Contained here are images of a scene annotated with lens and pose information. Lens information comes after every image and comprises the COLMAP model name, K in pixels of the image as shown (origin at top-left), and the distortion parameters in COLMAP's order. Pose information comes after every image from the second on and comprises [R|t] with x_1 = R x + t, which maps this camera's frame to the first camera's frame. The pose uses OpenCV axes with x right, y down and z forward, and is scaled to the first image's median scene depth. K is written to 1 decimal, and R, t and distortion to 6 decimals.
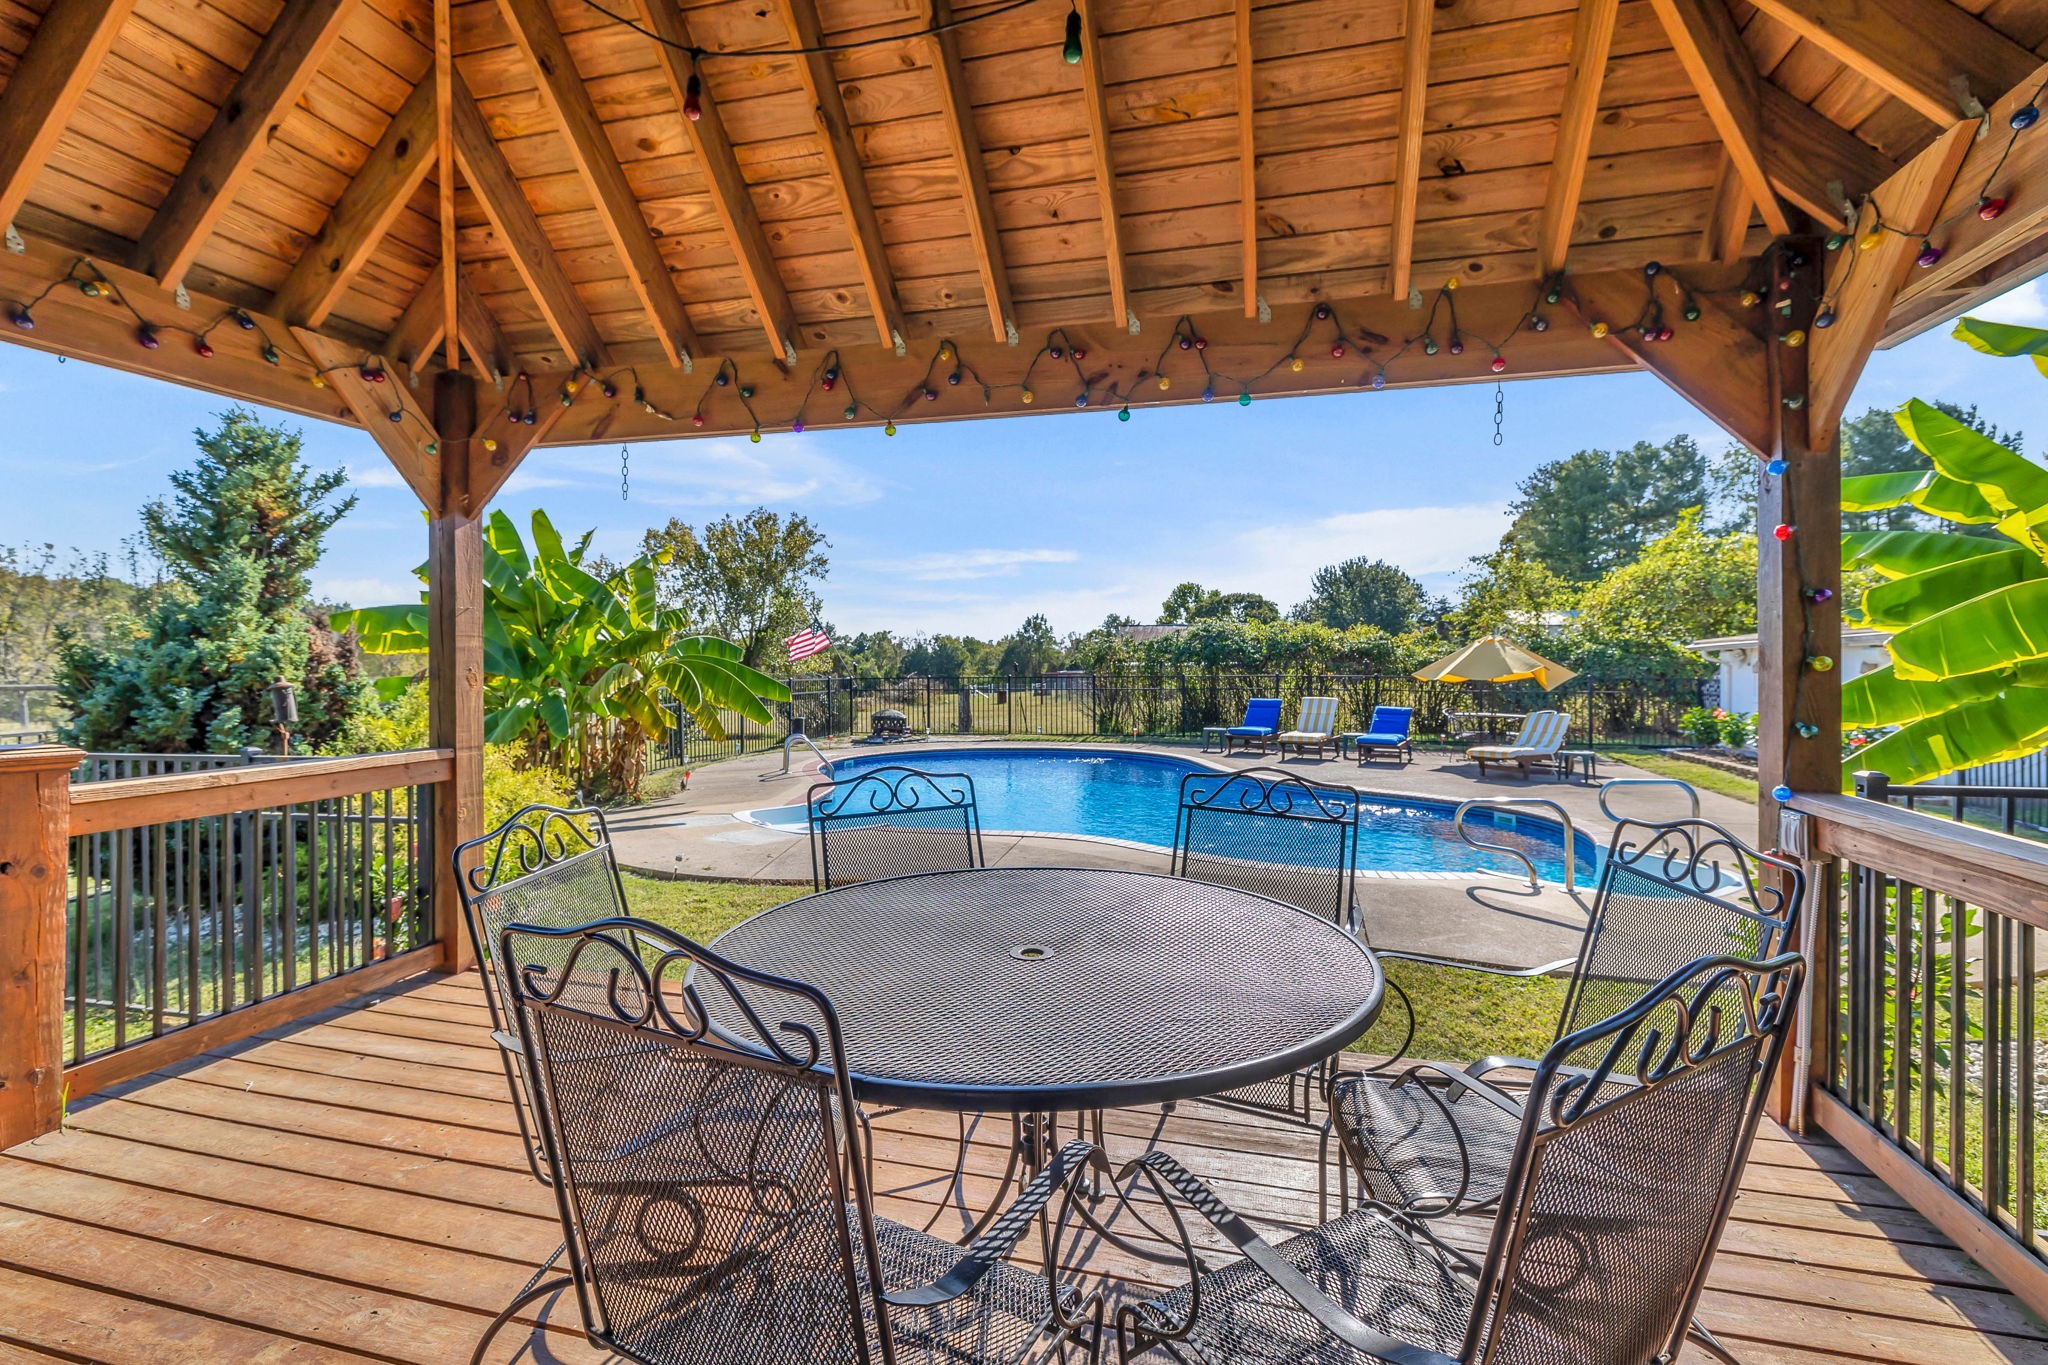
lens RADIAL K [[955.0, 0, 1028.9], [0, 955.0, 672.8], [0, 0, 1]] dist [0.001438, 0.001677]
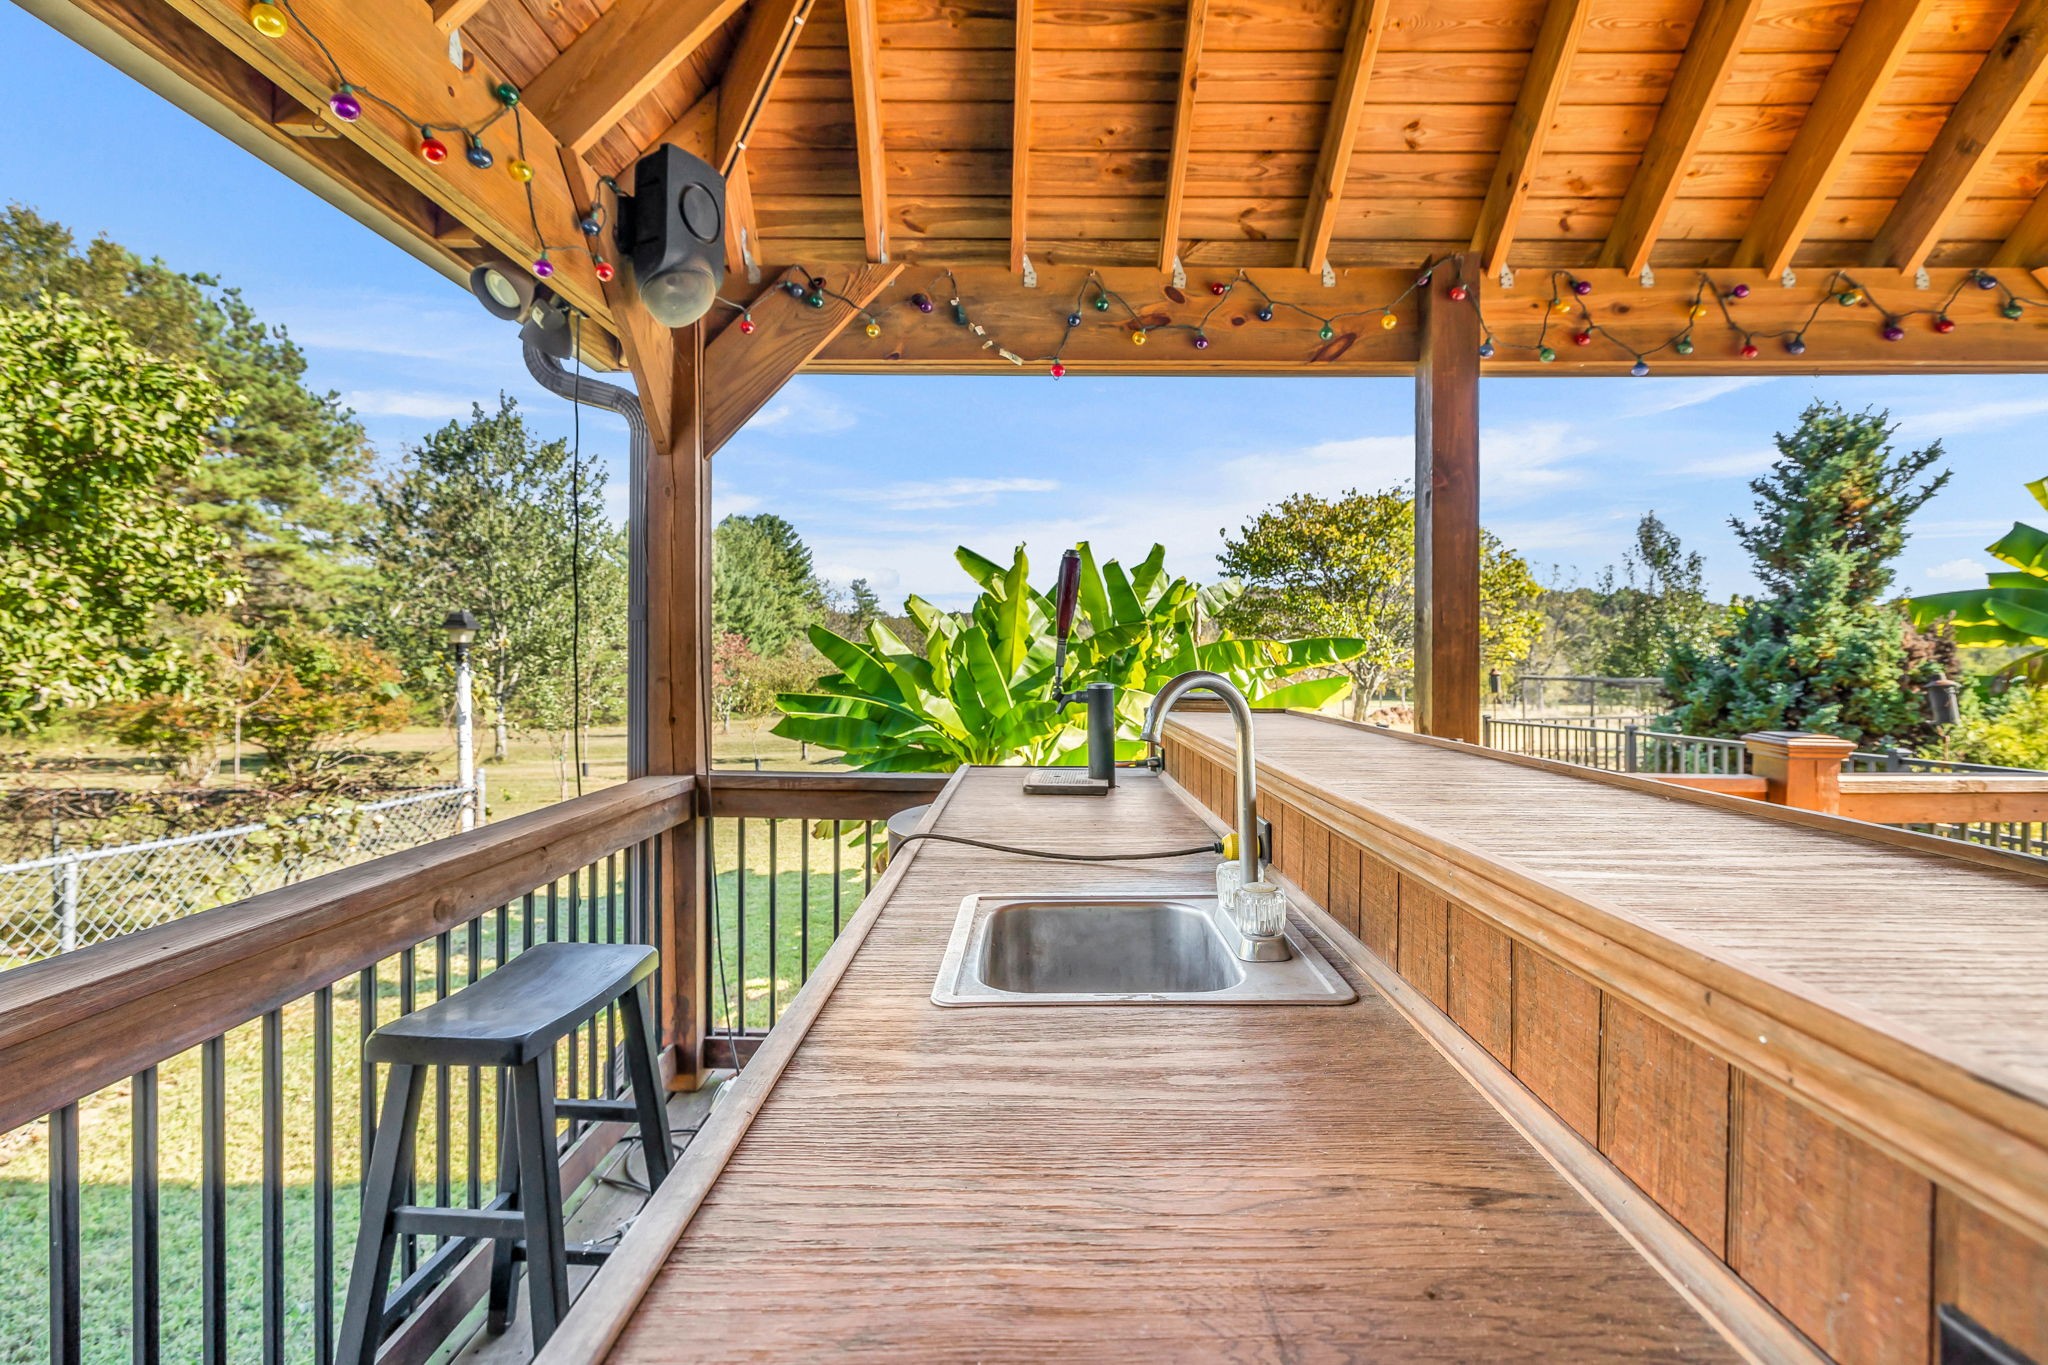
lens RADIAL K [[955.0, 0, 1031.8], [0, 955.0, 674.5], [0, 0, 1]] dist [0.001438, 0.001677]
pose [[0.265721, 0.016905, -0.963902, -0.090577], [-0.011194, 0.999833, 0.014449, 0.000727], [0.963985, 0.006951, 0.265866, -0.055009]]
